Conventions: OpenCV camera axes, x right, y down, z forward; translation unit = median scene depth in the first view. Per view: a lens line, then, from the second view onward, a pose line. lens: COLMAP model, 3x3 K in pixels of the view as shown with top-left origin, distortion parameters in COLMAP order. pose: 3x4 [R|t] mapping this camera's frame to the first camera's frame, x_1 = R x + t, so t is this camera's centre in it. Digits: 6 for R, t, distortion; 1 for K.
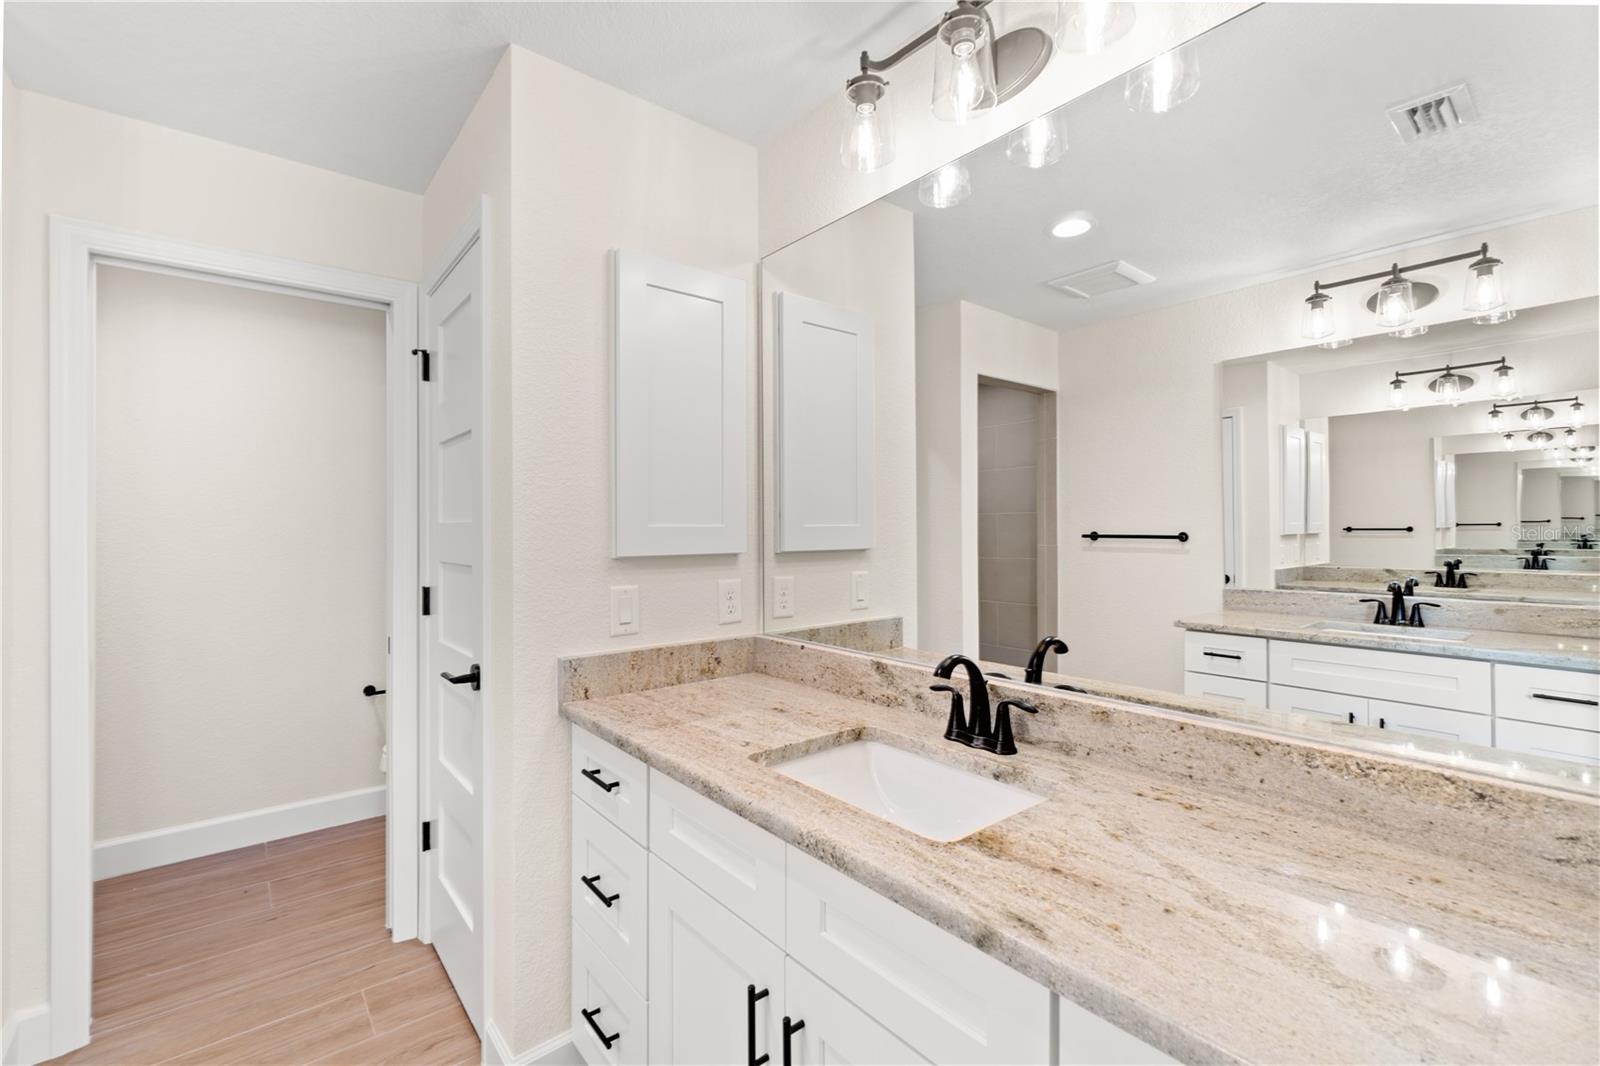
lens RADIAL K [[696.8, 0, 797.0], [0, 696.8, 521.4], [0, 0, 1]] dist [-0.003322, 0.000084]
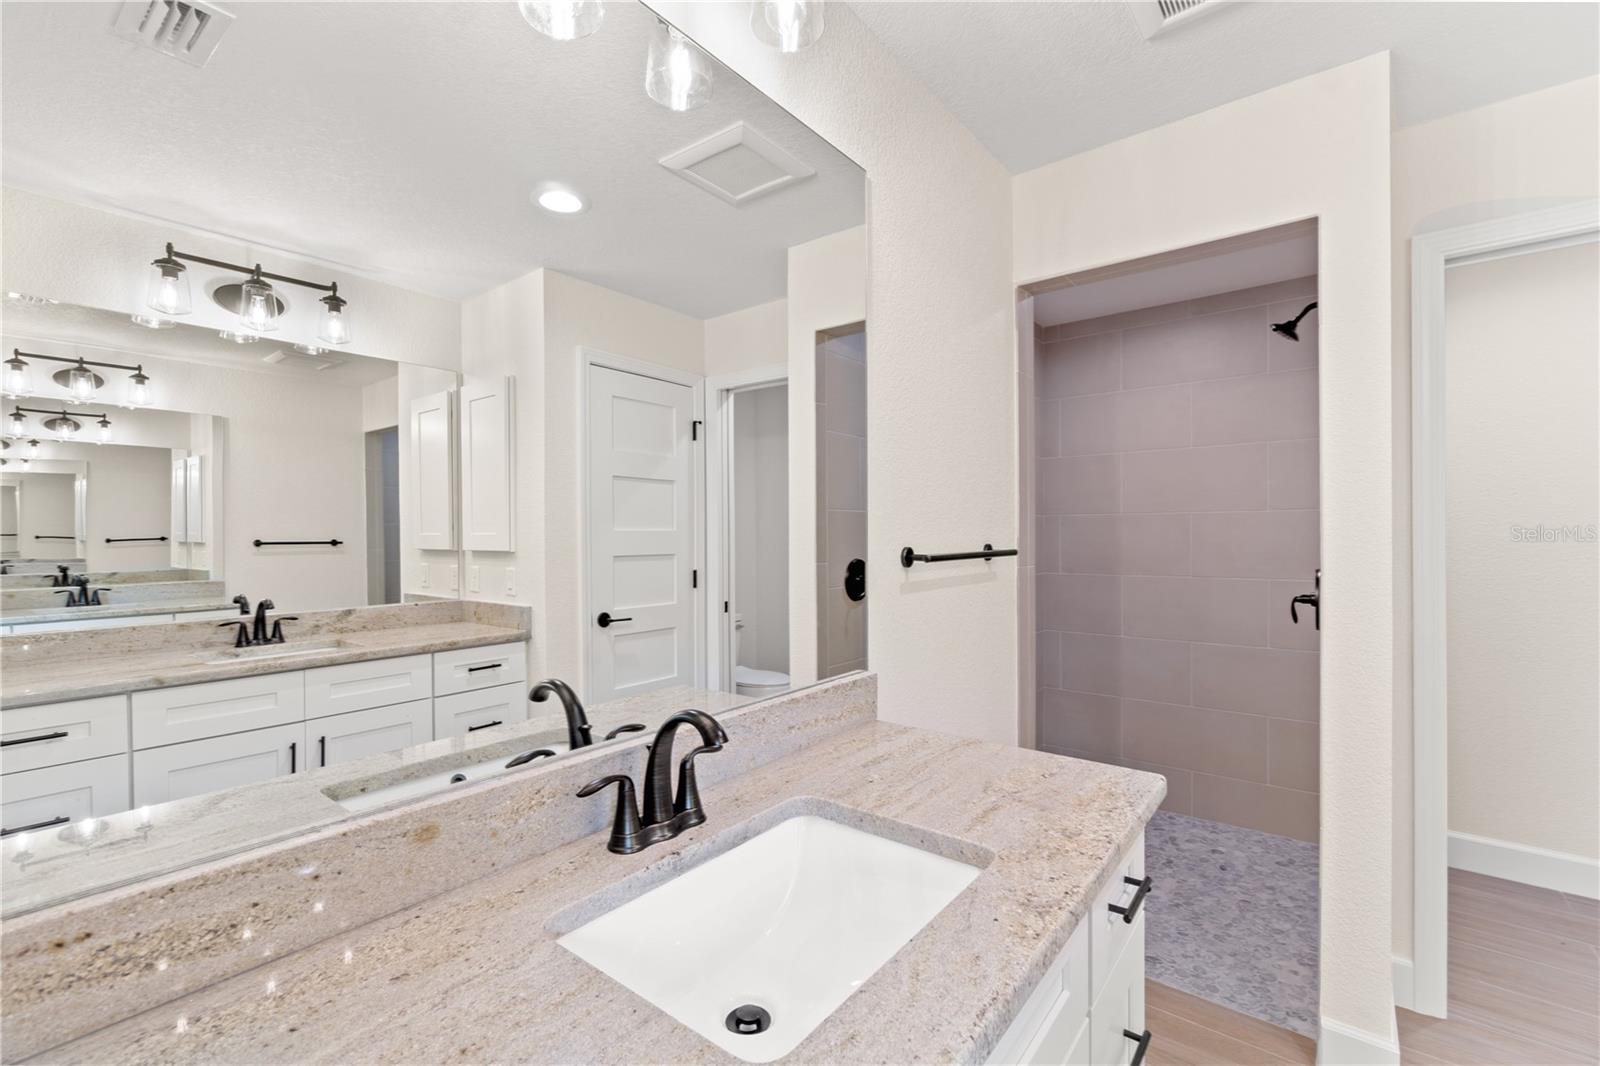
lens RADIAL K [[698.1, 0, 793.5], [0, 698.1, 526.7], [0, 0, 1]] dist [-0.002726, 0.001037]
pose [[0.208085, -0.005385, -0.978096, -0.226012], [0.014493, 0.999892, -0.002422, -0.000156], [0.978003, -0.013672, 0.208140, -0.189150]]
